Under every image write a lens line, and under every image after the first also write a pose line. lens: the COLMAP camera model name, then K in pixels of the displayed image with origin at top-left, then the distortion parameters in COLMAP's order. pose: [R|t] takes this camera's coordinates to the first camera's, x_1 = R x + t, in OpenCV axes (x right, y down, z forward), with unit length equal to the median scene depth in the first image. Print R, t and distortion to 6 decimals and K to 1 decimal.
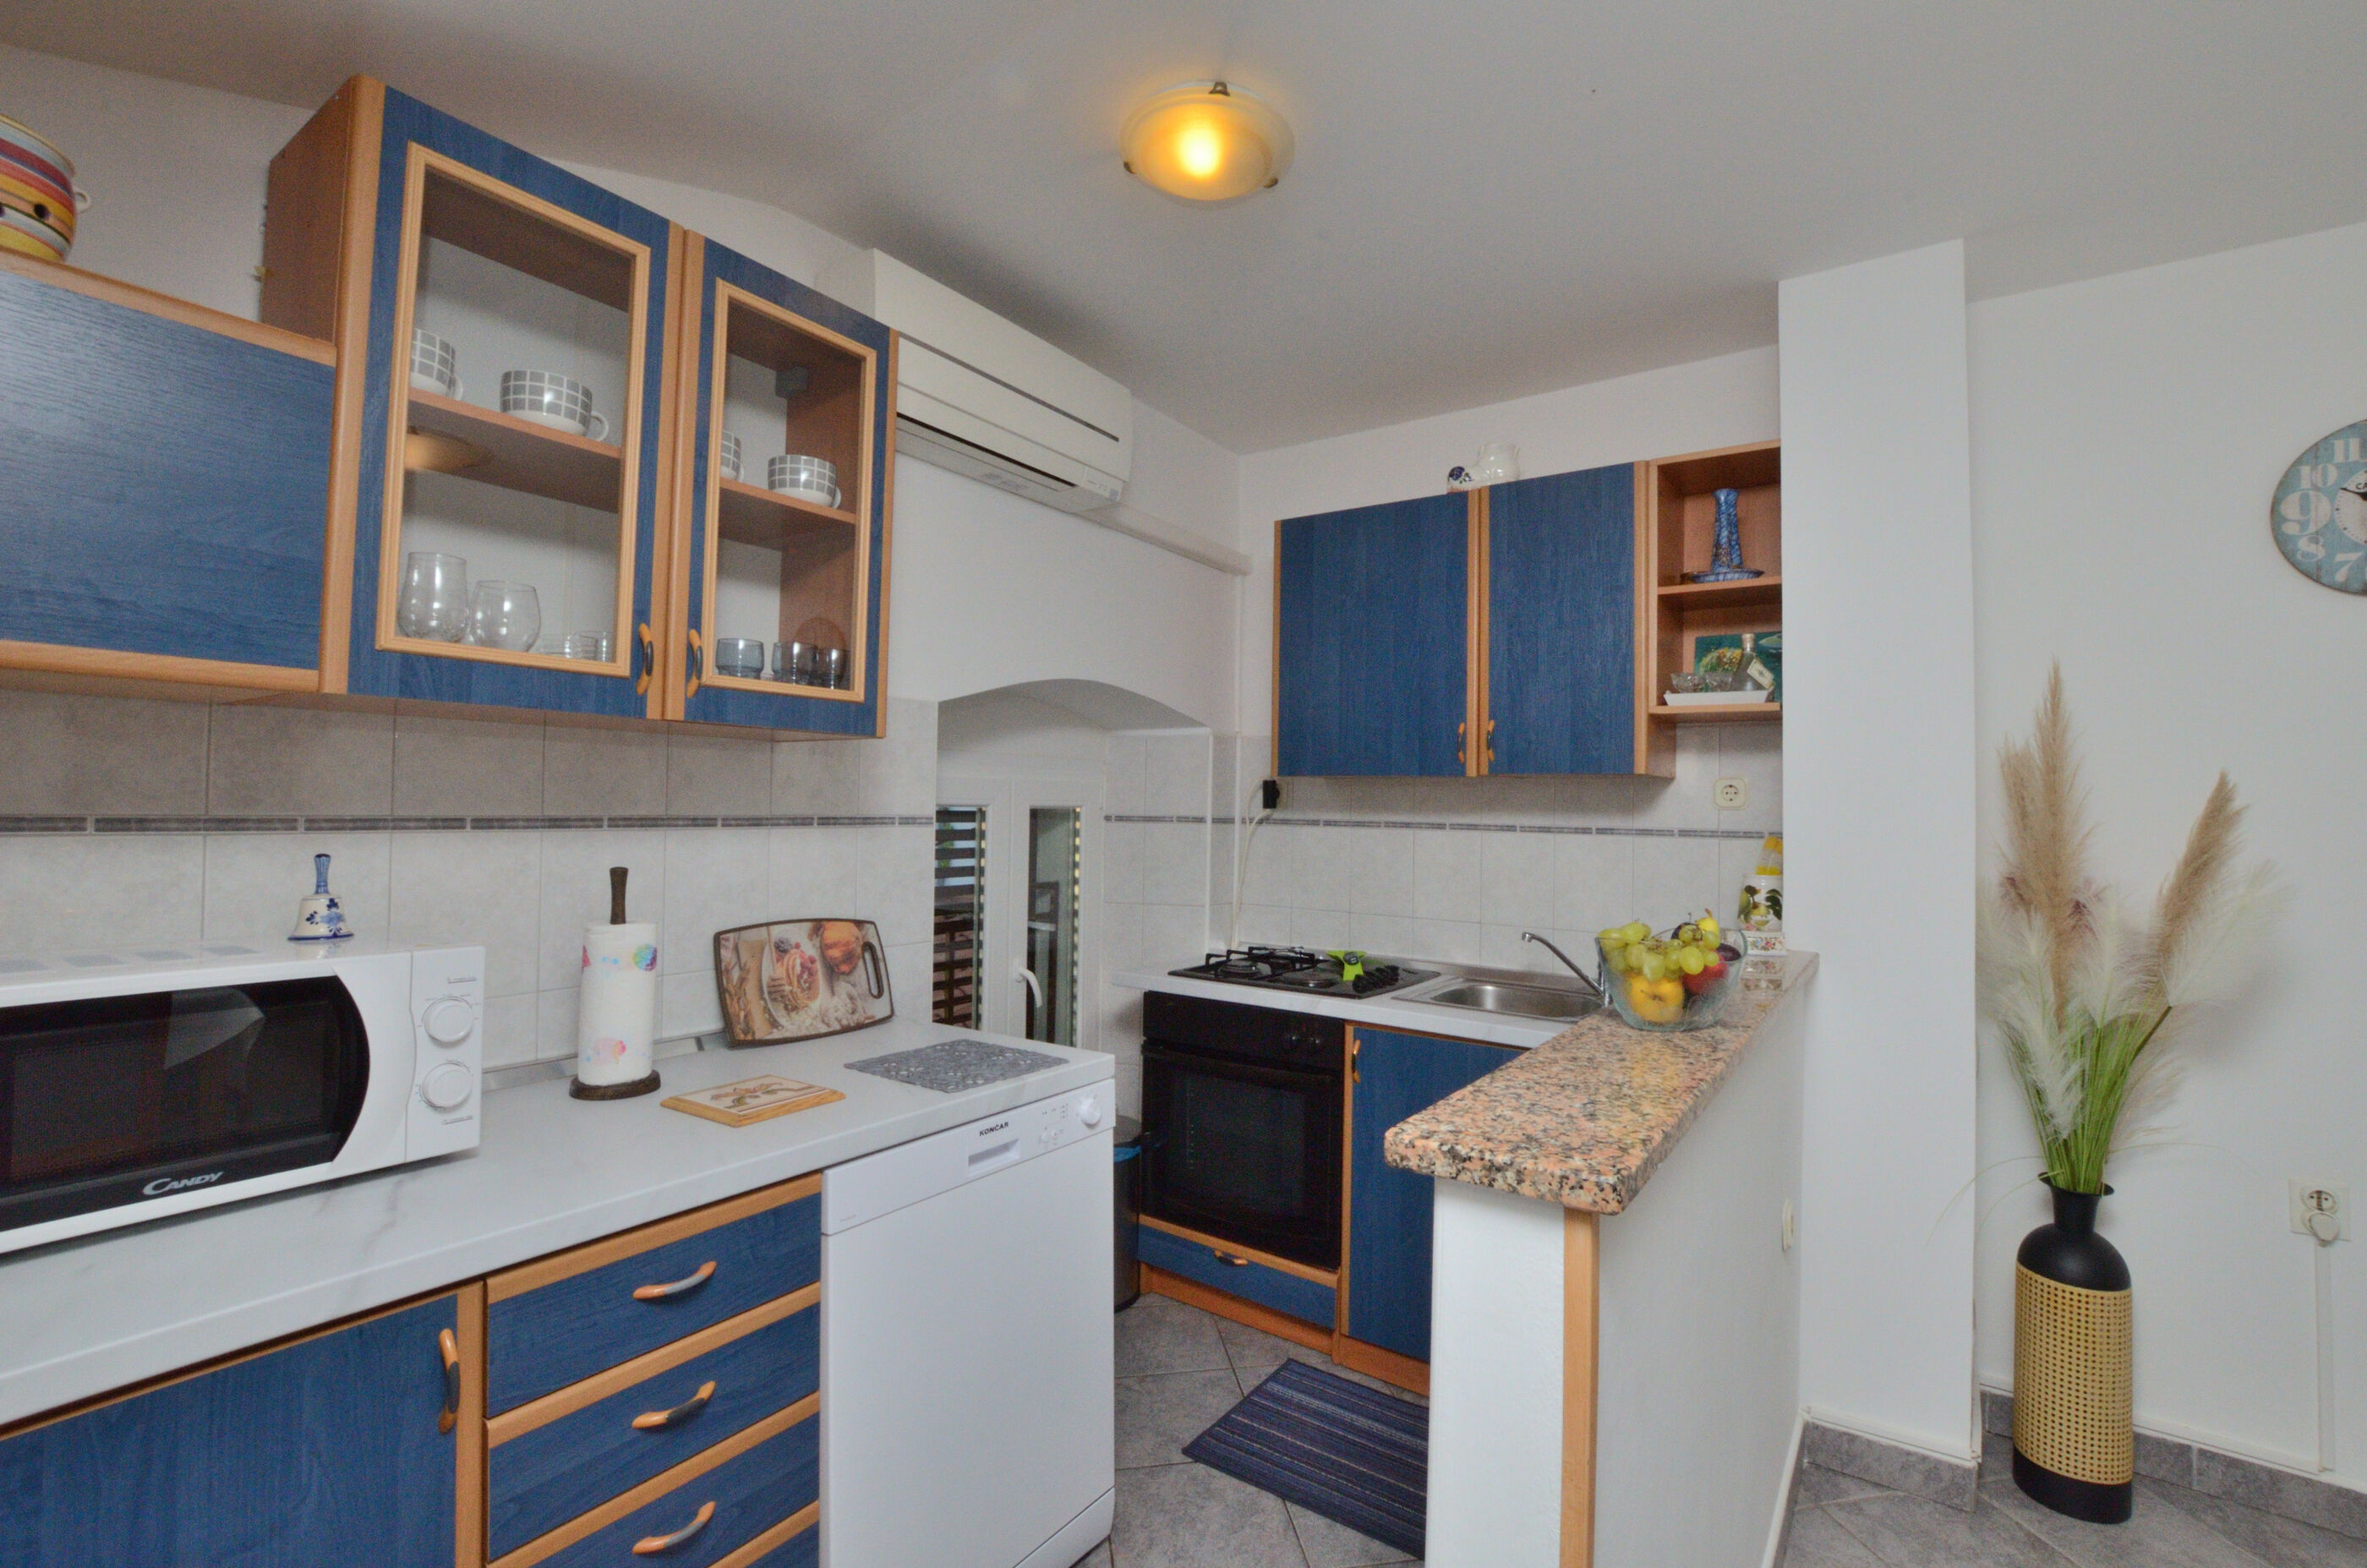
lens RADIAL K [[1044.4, 0, 1190.7], [0, 1044.4, 777.8], [0, 0, 1]] dist [-0.038458, 0.007332]
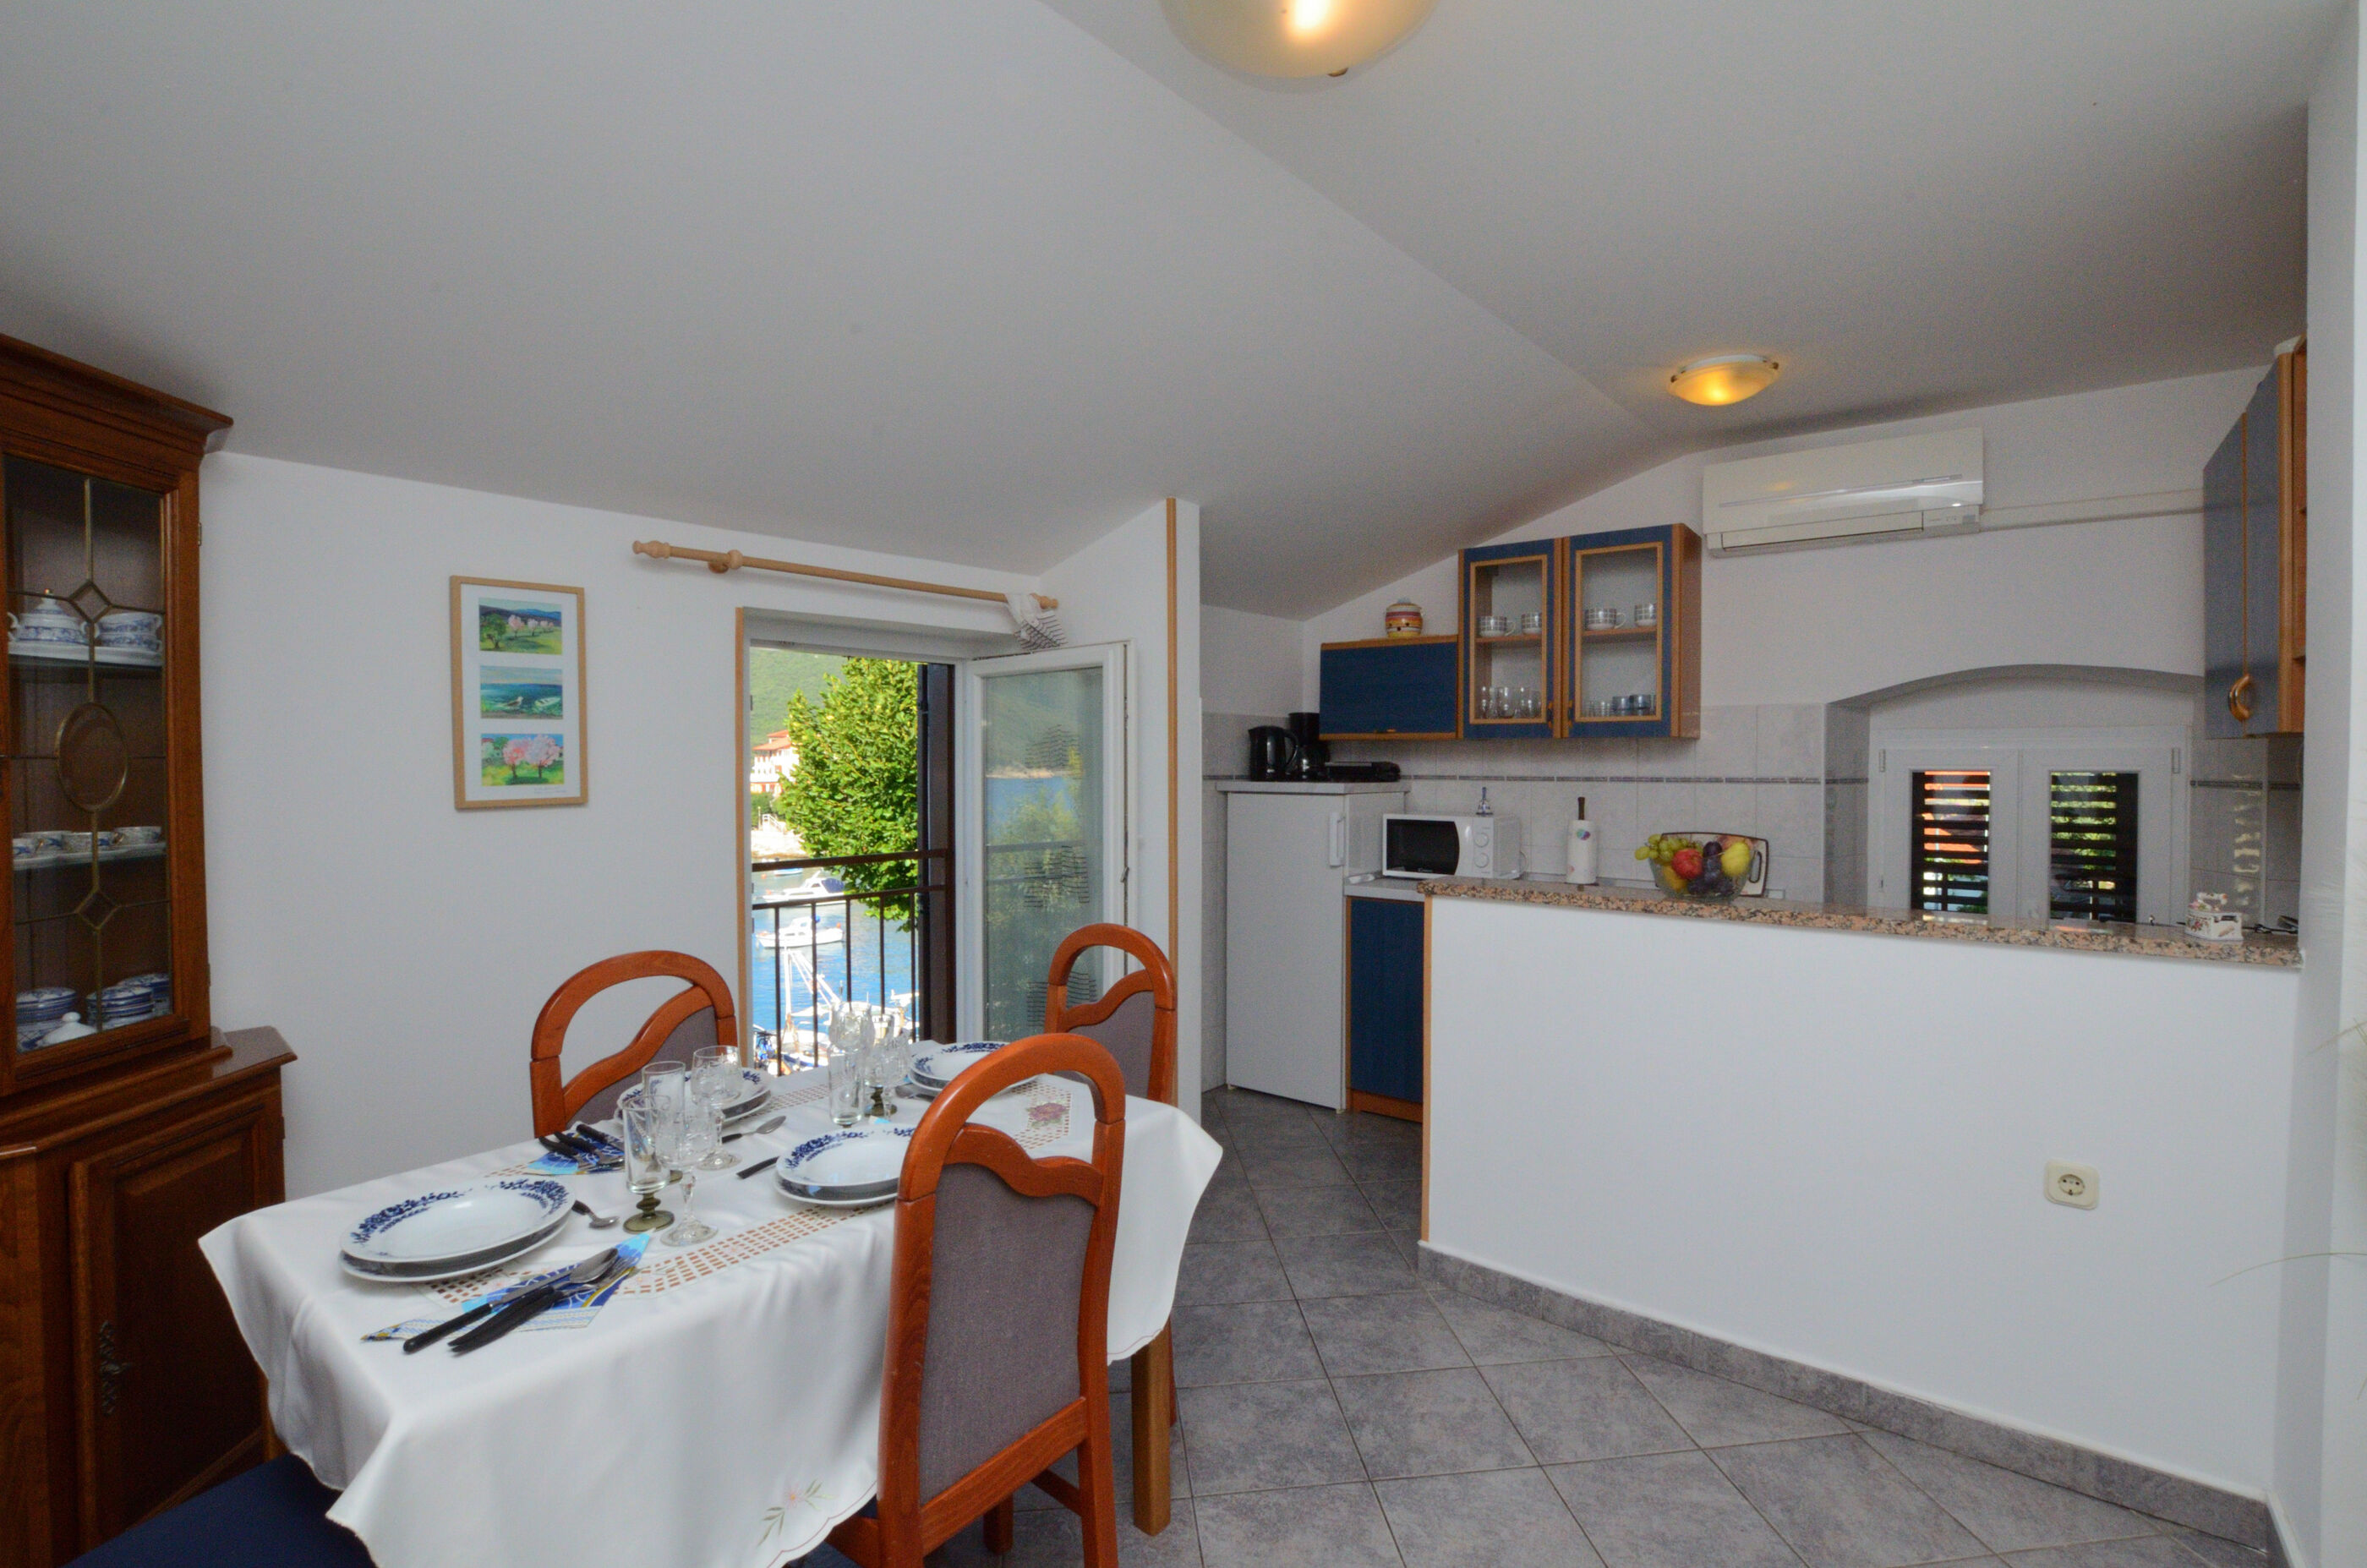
lens RADIAL K [[1044.4, 0, 1207.4], [0, 1044.4, 770.8], [0, 0, 1]] dist [-0.038458, 0.007332]
pose [[-0.044368, 0.000438, -0.999015, 1.485199], [0.028630, 0.999590, -0.000833, 0.001357], [0.998605, -0.028638, -0.044362, 0.178343]]
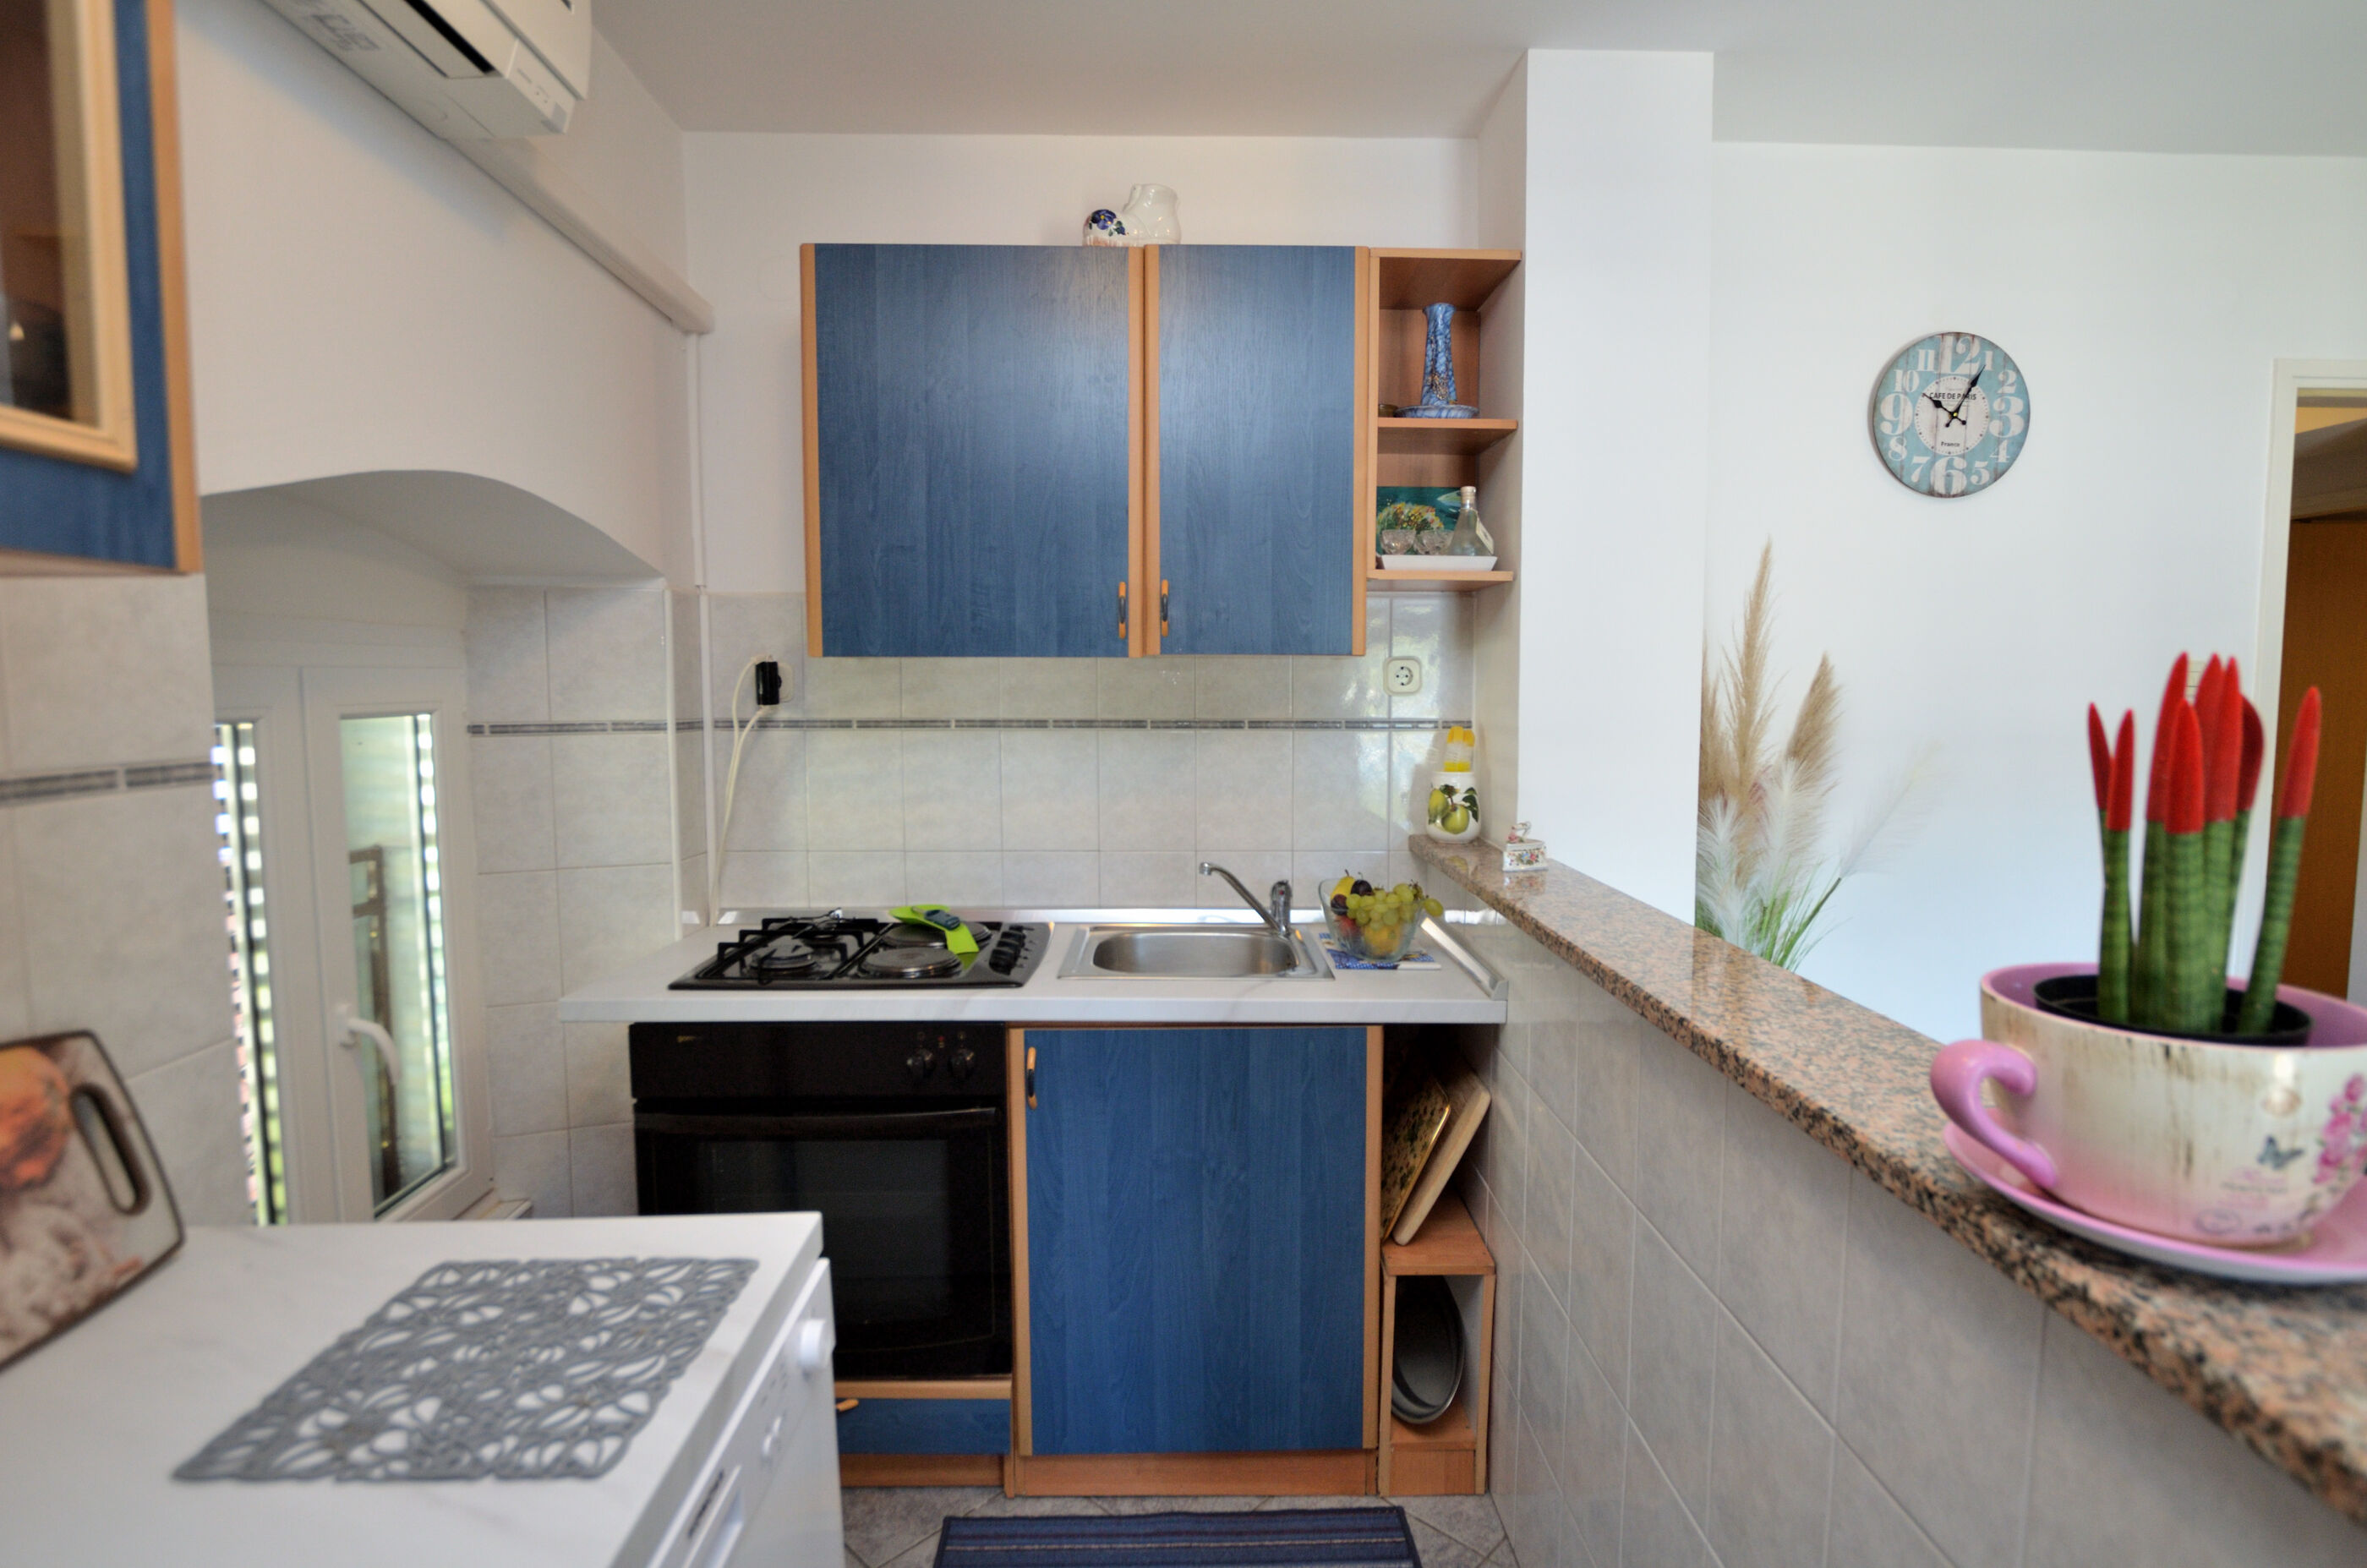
lens RADIAL K [[1146.9, 0, 1200.9], [0, 1146.9, 774.4], [0, 0, 1]] dist [-0.029464, 0.002993]
pose [[0.796045, -0.065566, 0.601675, -0.224376], [-0.001843, 0.993848, 0.110741, -0.011145], [-0.605234, -0.089263, 0.791027, 0.418085]]
